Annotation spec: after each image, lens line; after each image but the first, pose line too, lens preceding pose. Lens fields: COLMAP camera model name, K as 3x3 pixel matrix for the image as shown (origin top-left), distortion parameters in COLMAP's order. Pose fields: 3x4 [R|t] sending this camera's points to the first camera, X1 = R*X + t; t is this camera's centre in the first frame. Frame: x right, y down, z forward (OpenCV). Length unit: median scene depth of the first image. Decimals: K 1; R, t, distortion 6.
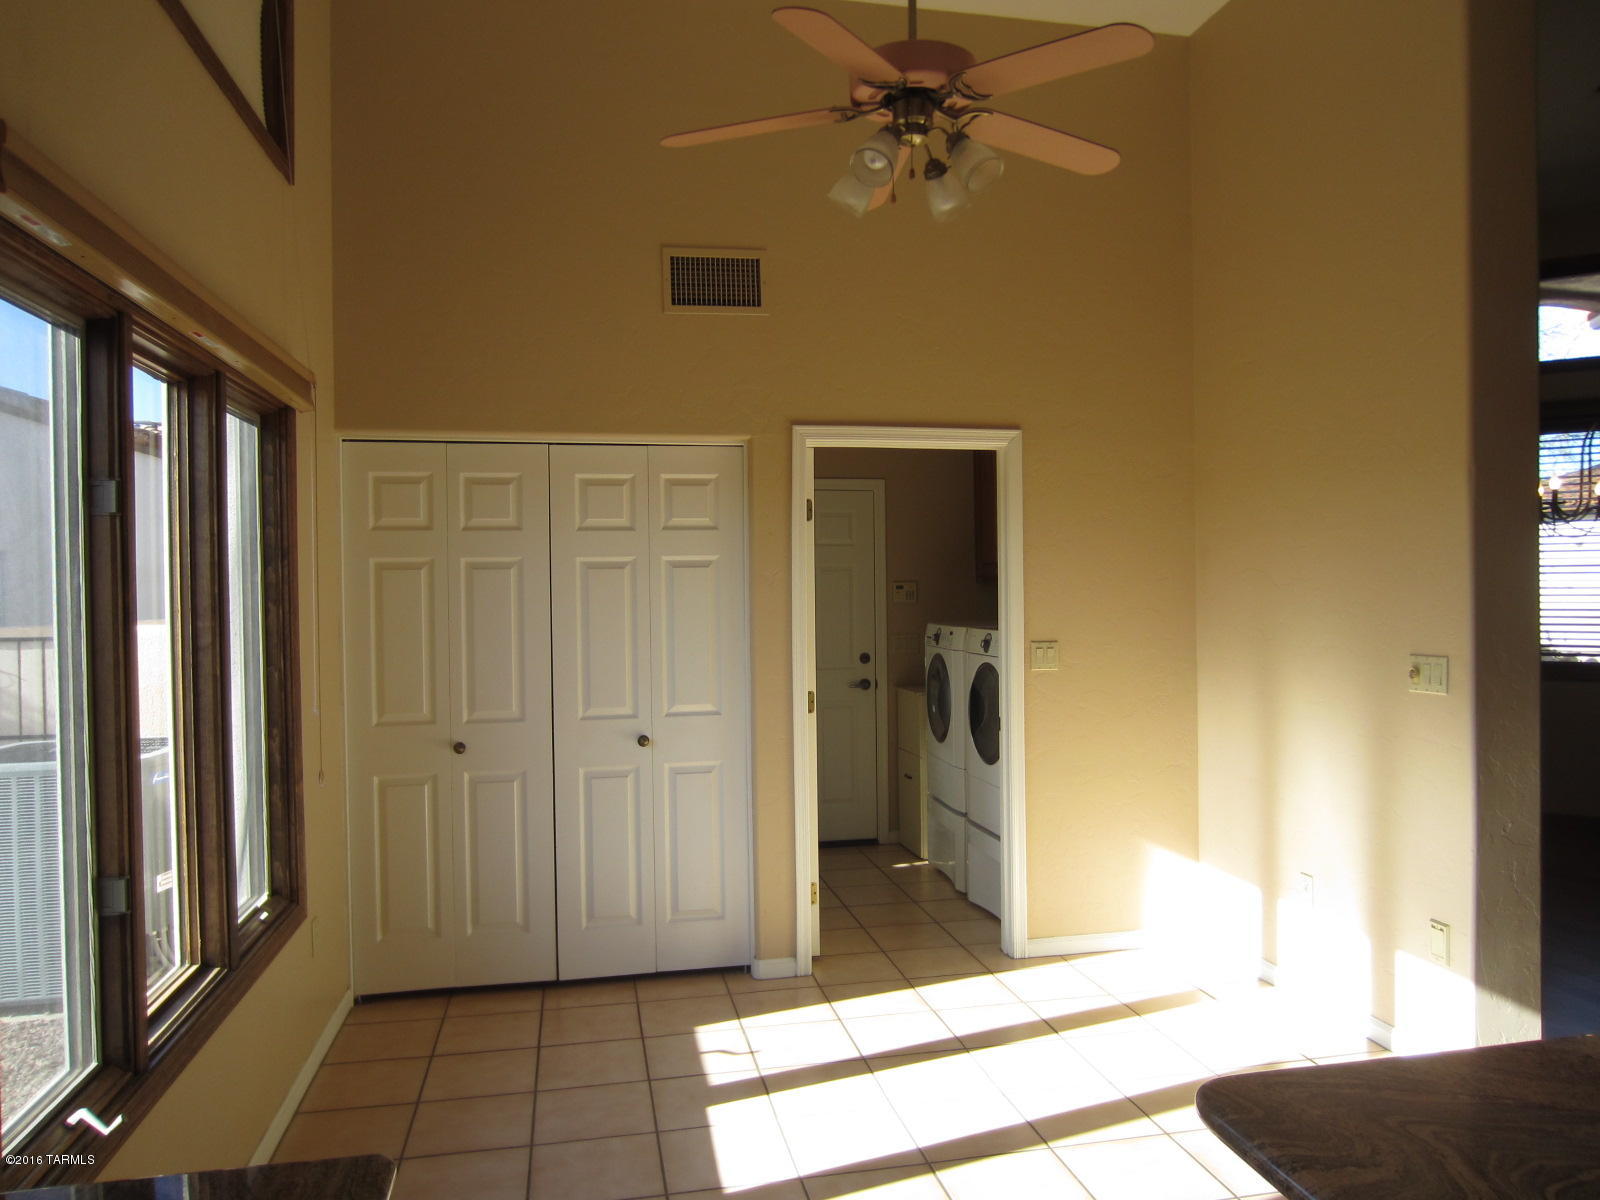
lens RADIAL K [[1144.5, 0, 816.6], [0, 1144.5, 602.5], [0, 0, 1]] dist [-0.029387, 0.010165]
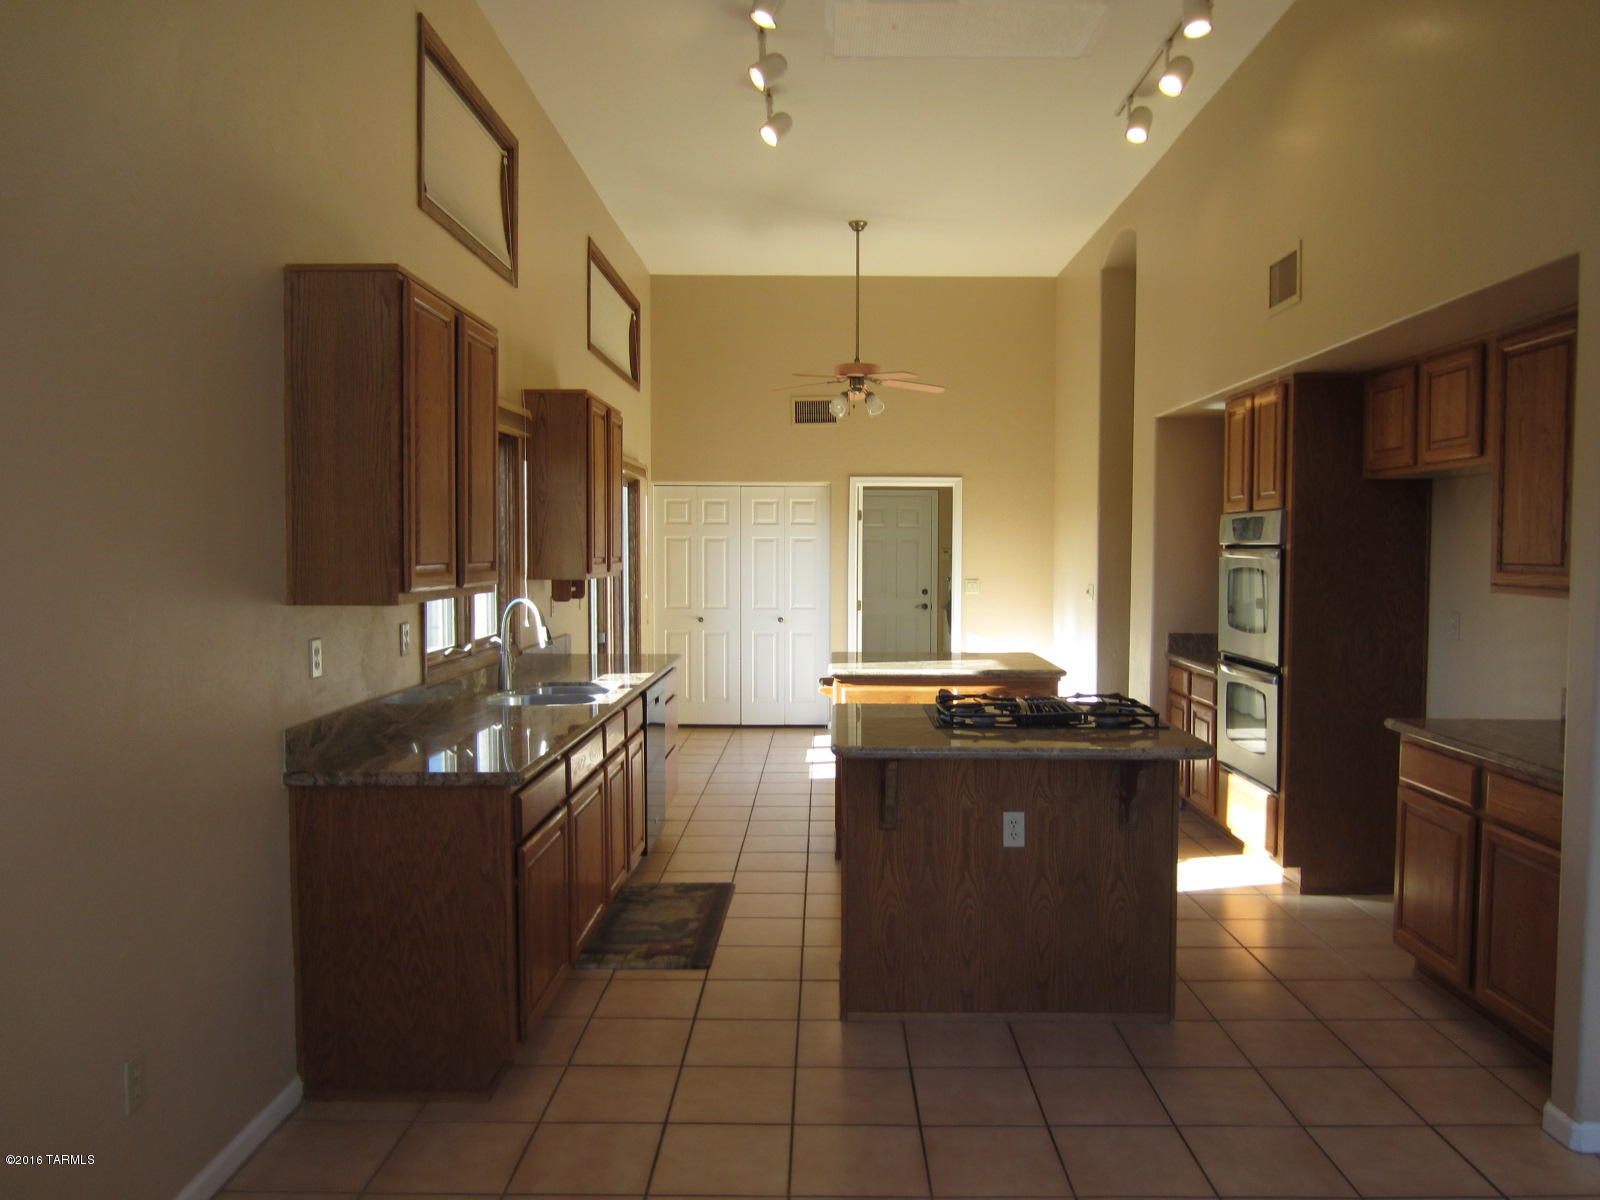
lens RADIAL K [[1144.5, 0, 816.6], [0, 1144.5, 602.5], [0, 0, 1]] dist [-0.029387, 0.010165]
pose [[0.973523, 0.025954, -0.227110, 0.417686], [-0.018216, 0.999182, 0.036103, 0.006149], [0.227861, -0.031010, 0.973200, -1.136336]]
